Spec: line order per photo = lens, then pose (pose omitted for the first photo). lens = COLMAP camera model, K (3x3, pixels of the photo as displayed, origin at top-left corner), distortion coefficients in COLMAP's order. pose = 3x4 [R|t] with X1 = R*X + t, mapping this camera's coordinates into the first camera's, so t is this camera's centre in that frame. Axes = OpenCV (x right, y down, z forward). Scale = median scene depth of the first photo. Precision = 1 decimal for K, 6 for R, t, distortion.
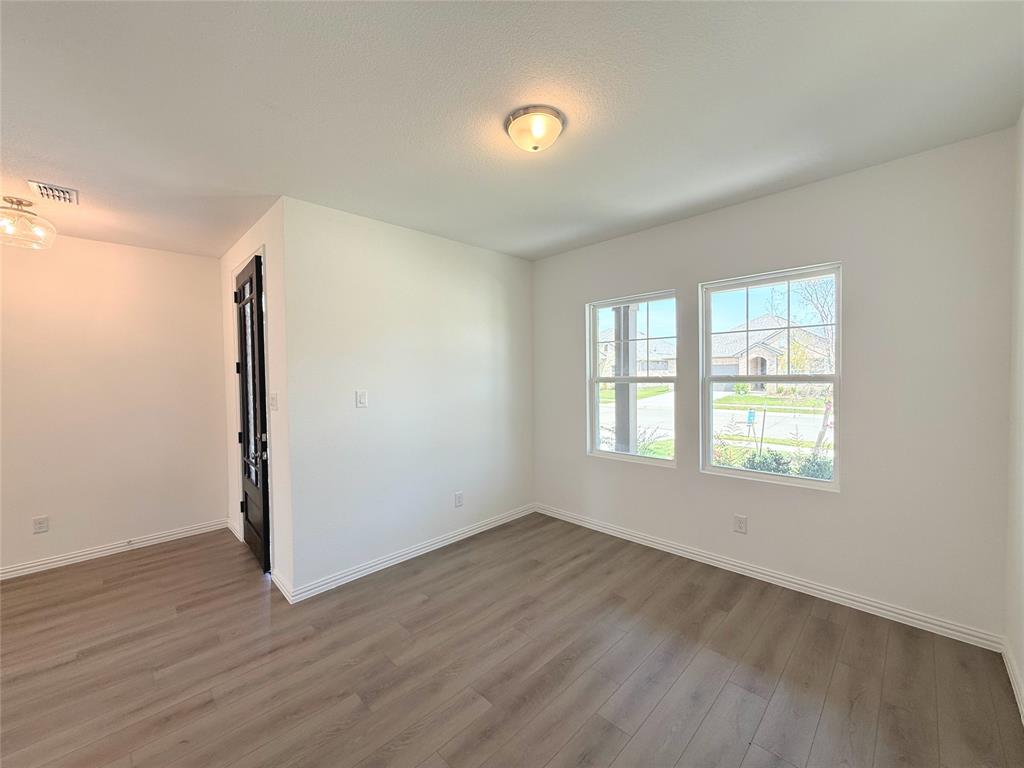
lens RADIAL K [[406.0, 0, 508.8], [0, 406.0, 382.9], [0, 0, 1]] dist [0.001168, -0.000425]
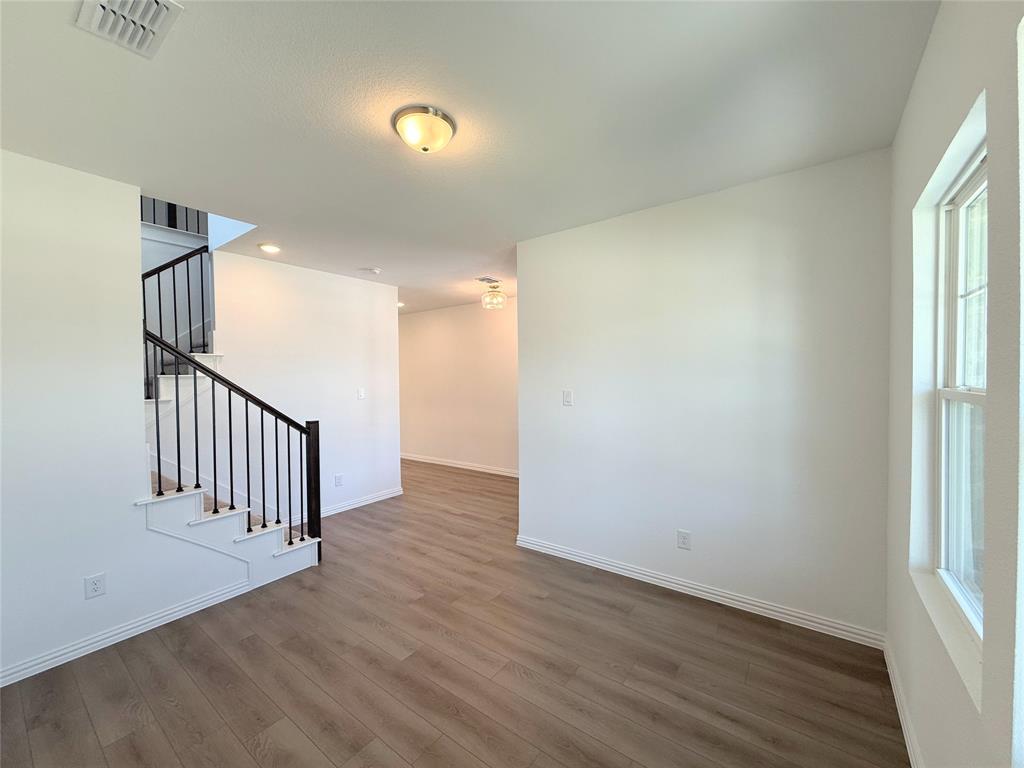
lens RADIAL K [[406.0, 0, 509.7], [0, 406.0, 384.3], [0, 0, 1]] dist [0.001168, -0.000425]
pose [[0.153743, 0.036254, -0.987446, 0.778593], [-0.010720, 0.999329, 0.035021, -0.038027], [0.988053, 0.005202, 0.154028, 0.763179]]
